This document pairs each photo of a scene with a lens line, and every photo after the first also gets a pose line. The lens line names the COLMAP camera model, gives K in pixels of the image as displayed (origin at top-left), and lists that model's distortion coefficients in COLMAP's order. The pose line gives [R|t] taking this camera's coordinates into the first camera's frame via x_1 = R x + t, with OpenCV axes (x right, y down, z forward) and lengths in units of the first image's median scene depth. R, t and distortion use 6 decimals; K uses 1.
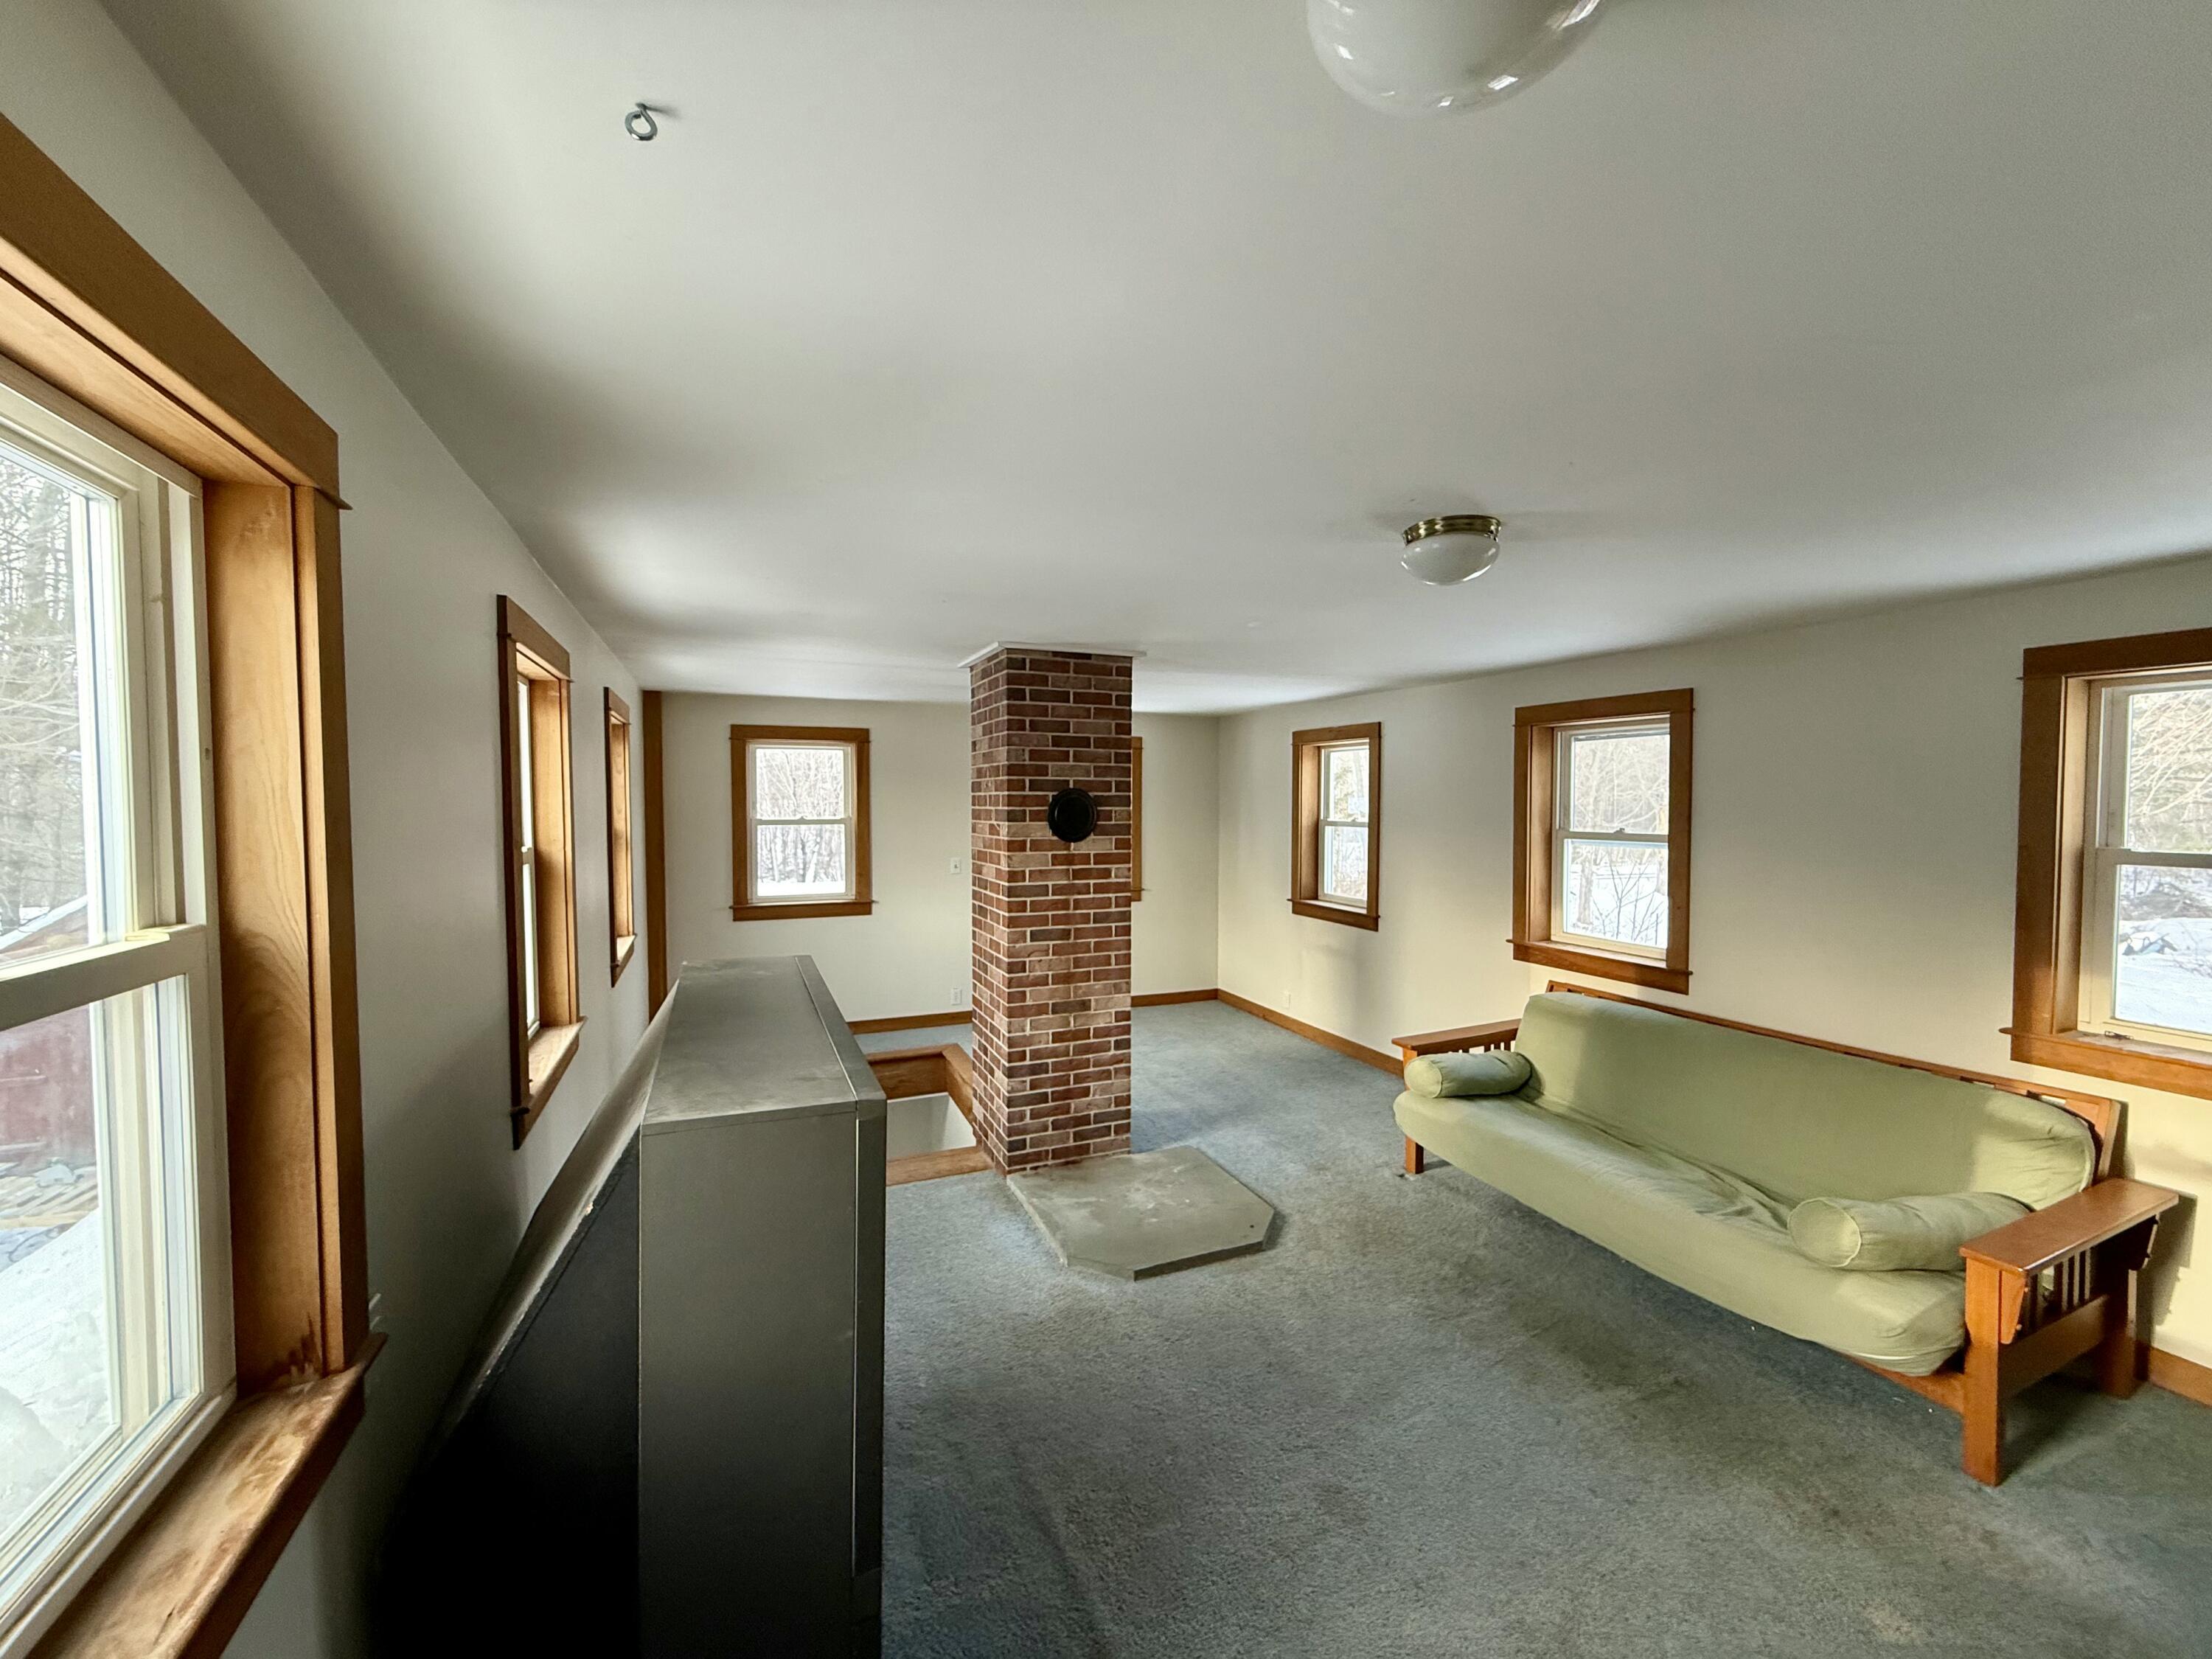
lens RADIAL K [[878.4, 0, 1111.9], [0, 878.4, 824.8], [0, 0, 1]] dist [-0.000758, -0.000331]
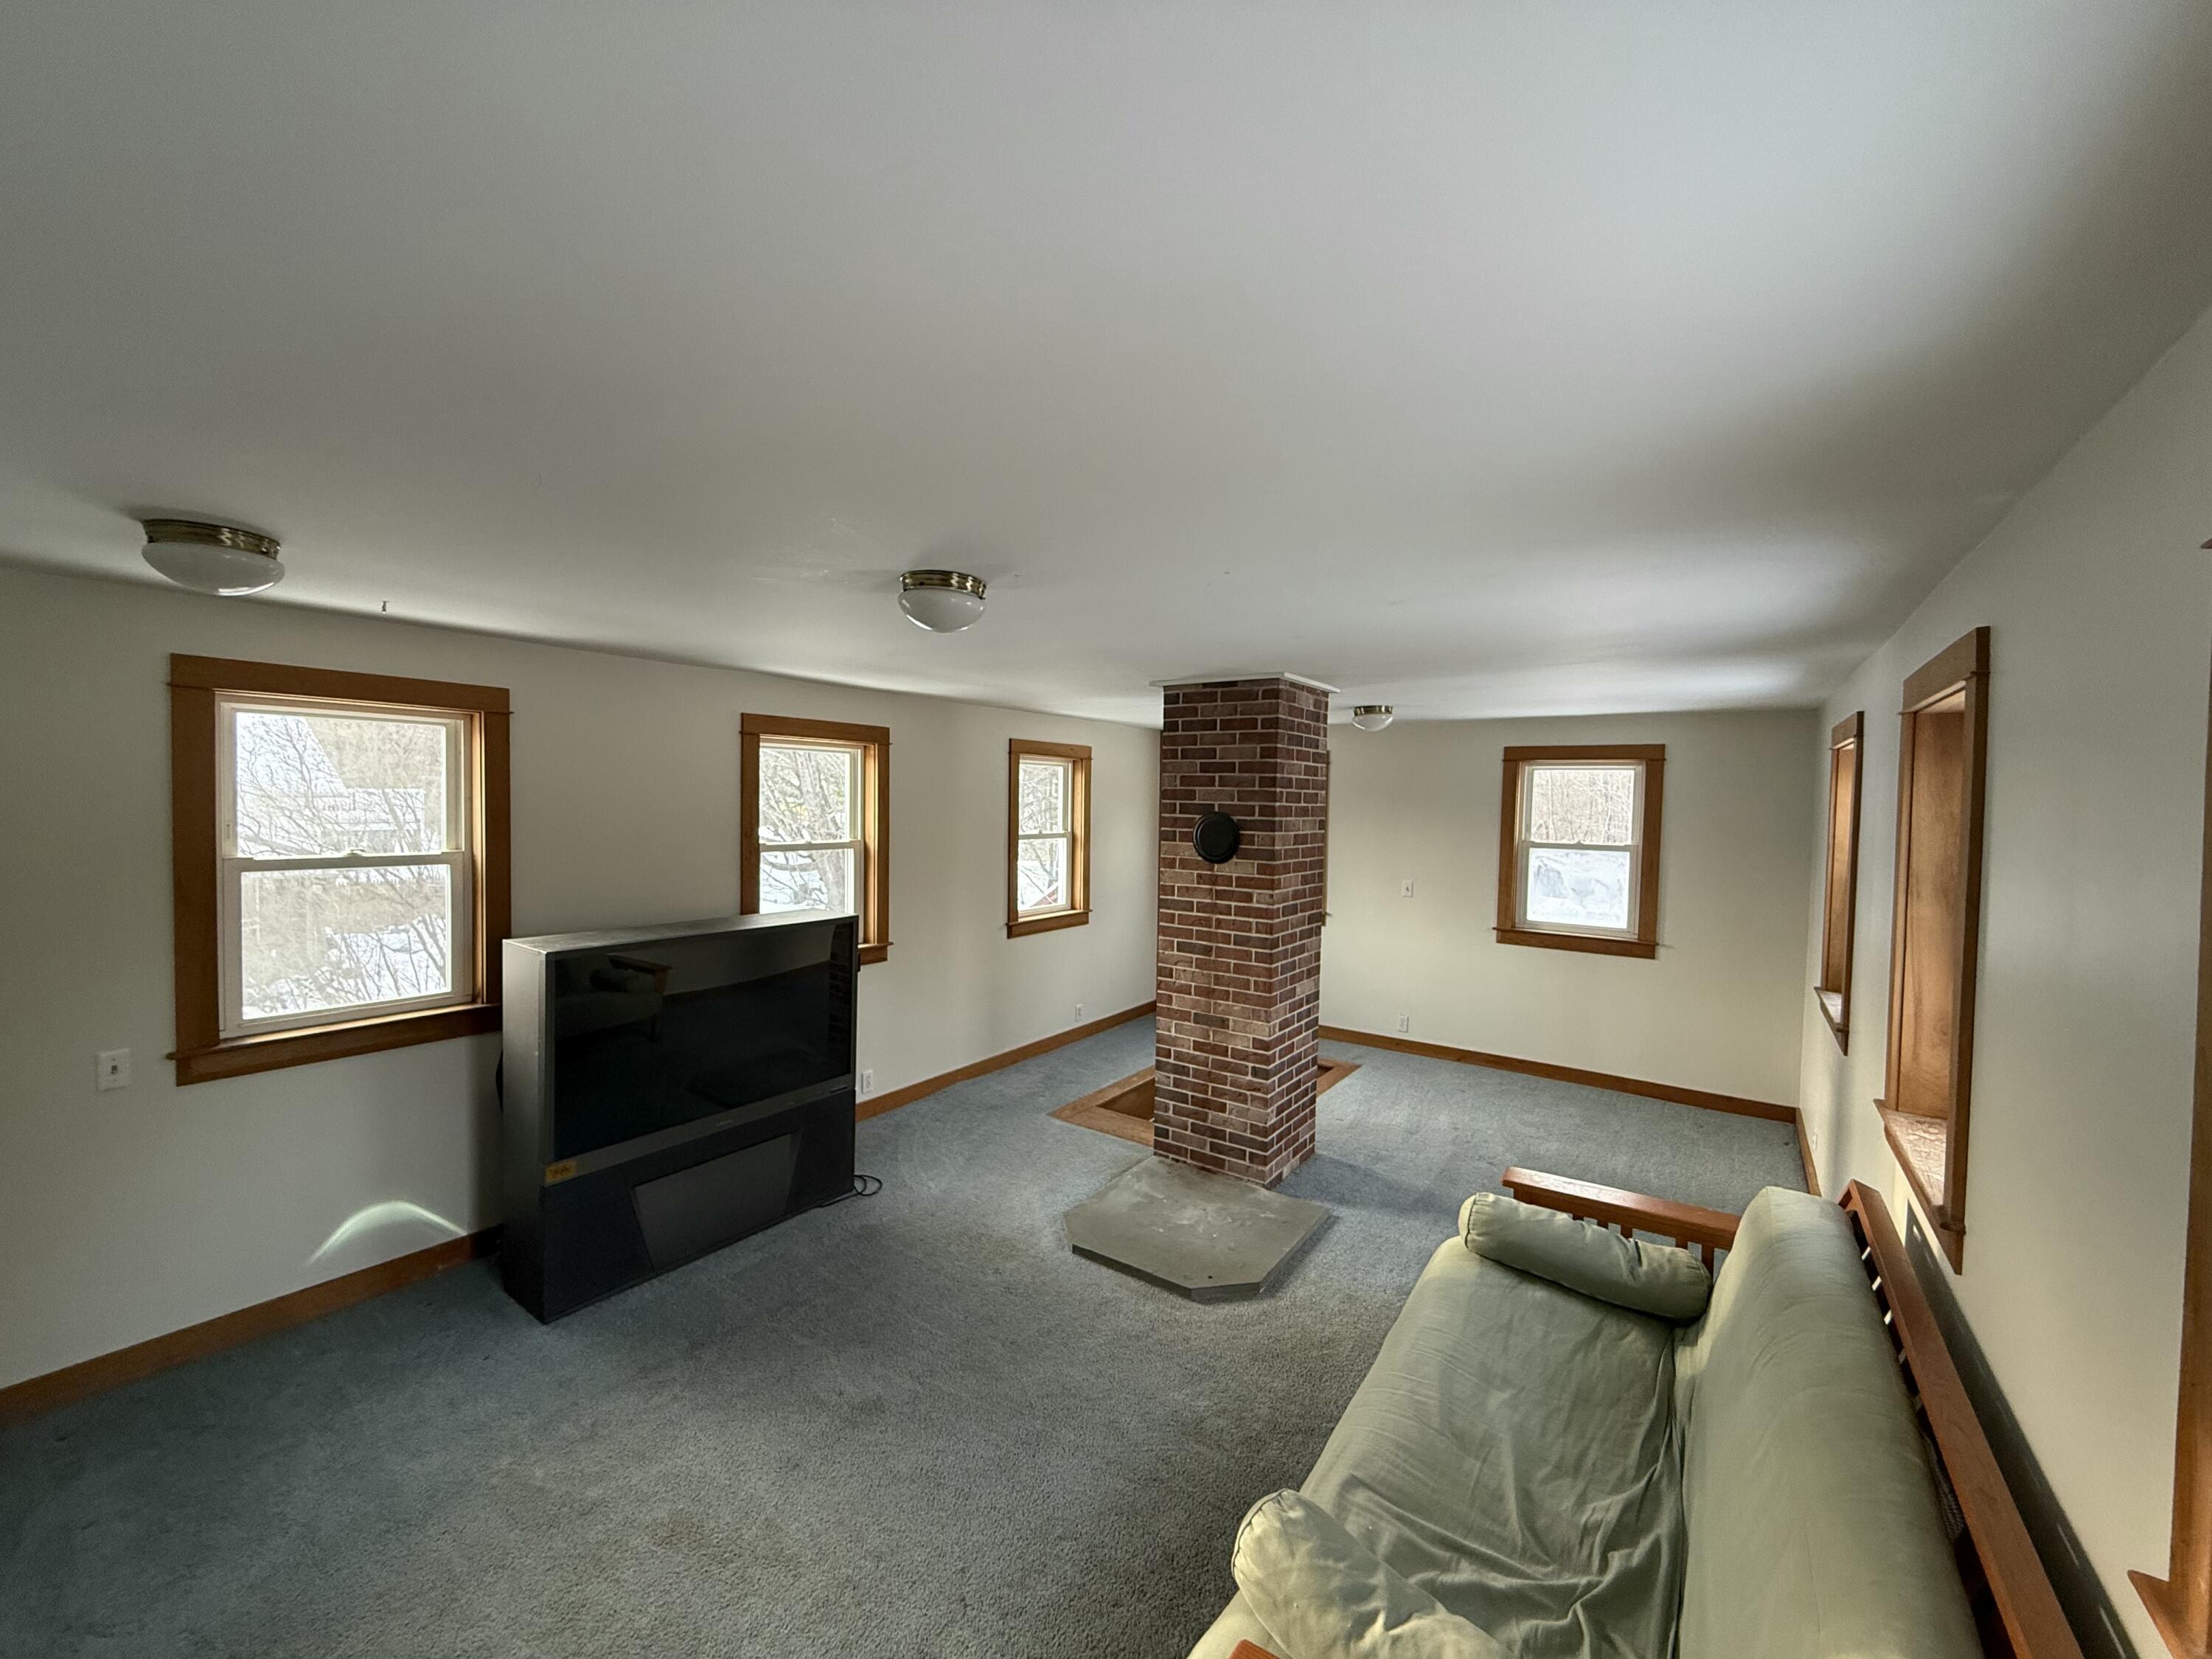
lens RADIAL K [[878.4, 0, 1113.2], [0, 878.4, 833.9], [0, 0, 1]] dist [-0.000758, -0.000331]
pose [[0.526426, 0.037543, -0.849392, 0.774591], [-0.049645, 0.998677, 0.013373, -0.023184], [0.848770, 0.035128, 0.527594, 0.343838]]
